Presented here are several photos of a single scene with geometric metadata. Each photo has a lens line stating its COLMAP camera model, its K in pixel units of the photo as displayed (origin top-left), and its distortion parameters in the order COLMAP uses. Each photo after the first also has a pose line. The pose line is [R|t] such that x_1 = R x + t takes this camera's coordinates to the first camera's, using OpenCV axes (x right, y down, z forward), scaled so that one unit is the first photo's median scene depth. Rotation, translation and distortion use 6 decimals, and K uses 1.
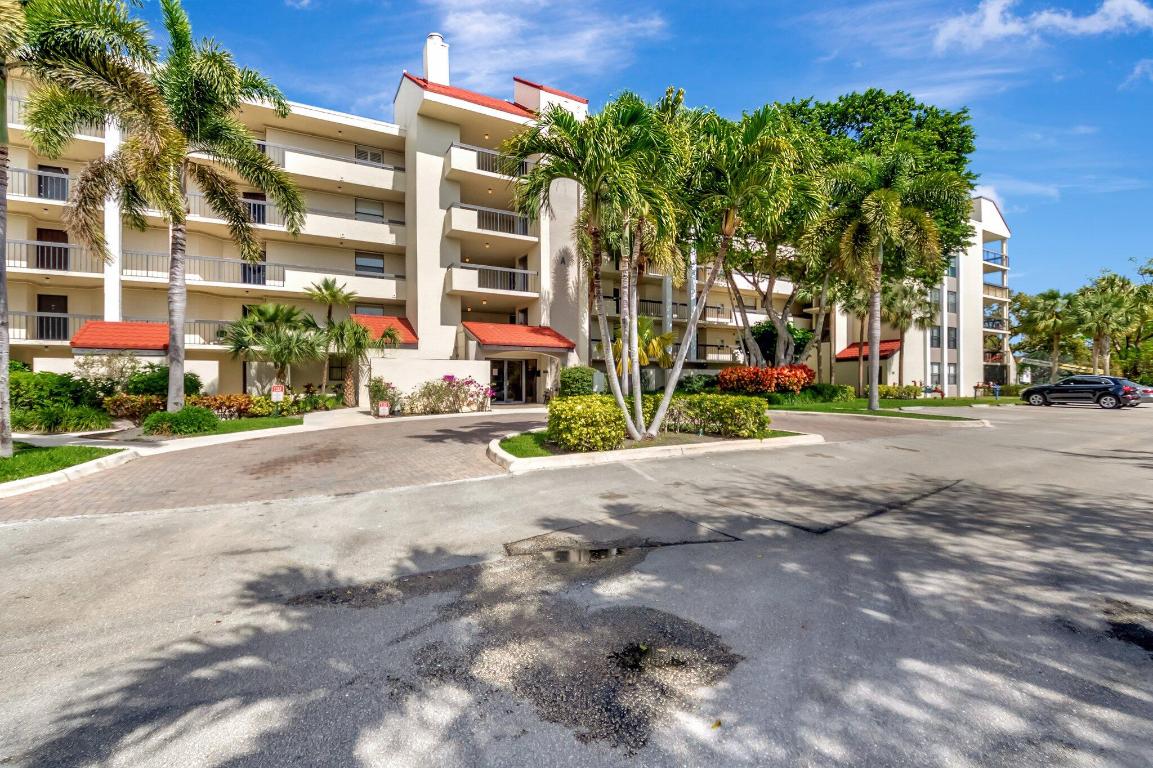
lens RADIAL K [[515.5, 0, 570.4], [0, 515.5, 387.2], [0, 0, 1]] dist [-0.003433, -0.008369]
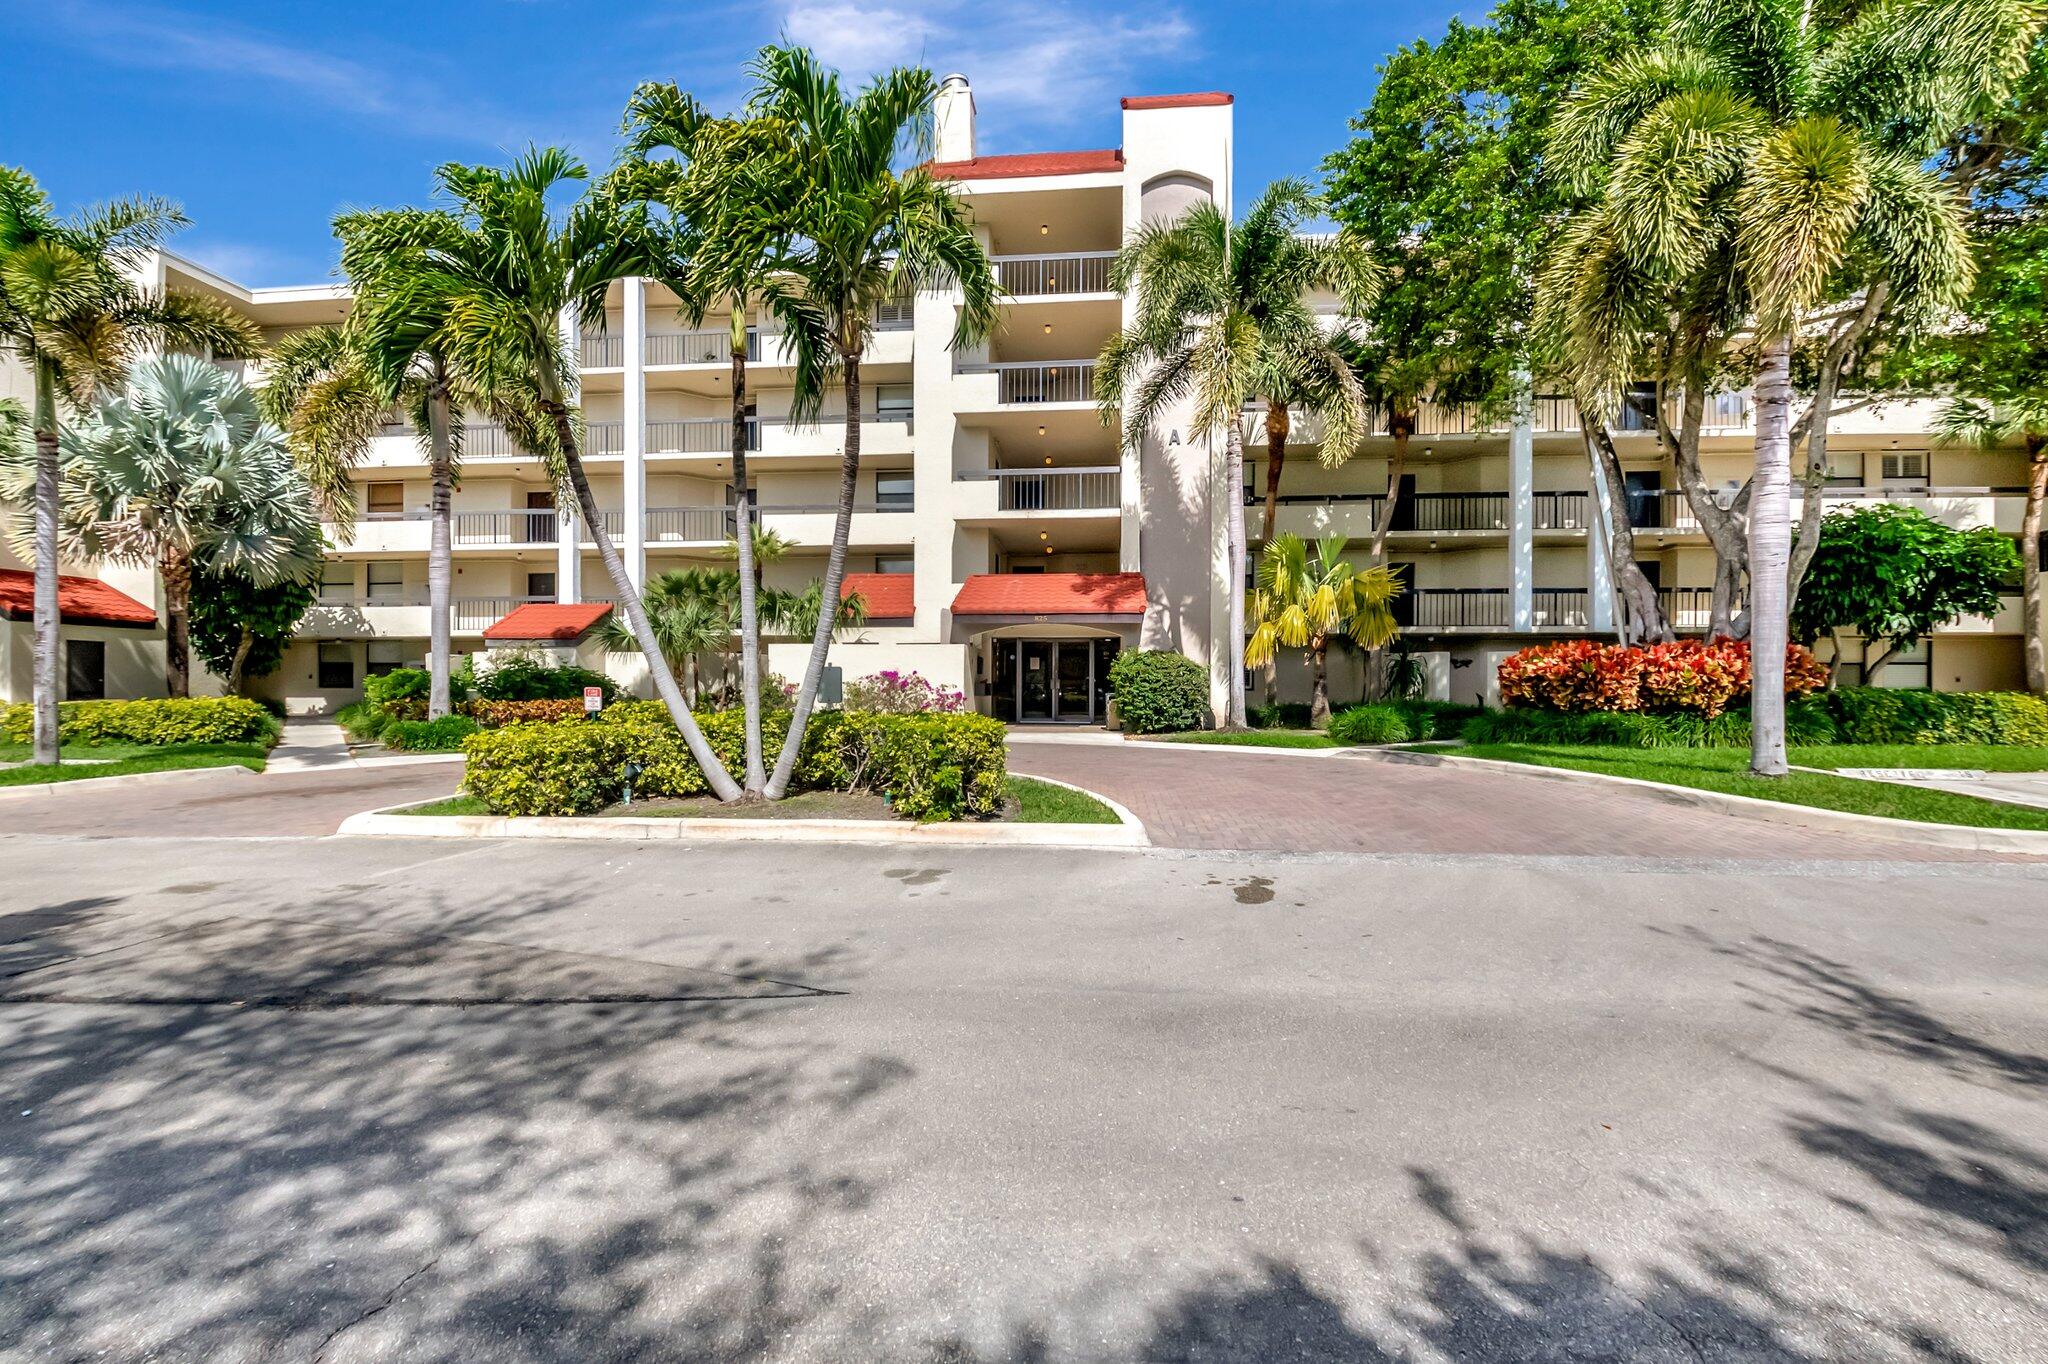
lens RADIAL K [[927.9, 0, 1017.6], [0, 927.9, 685.9], [0, 0, 1]] dist [0.015879, -0.029922]
pose [[0.818122, 0.004996, -0.575024, 0.479346], [-0.006506, 0.999979, -0.000569, -0.006419], [0.575009, 0.004207, 0.818137, 0.232828]]
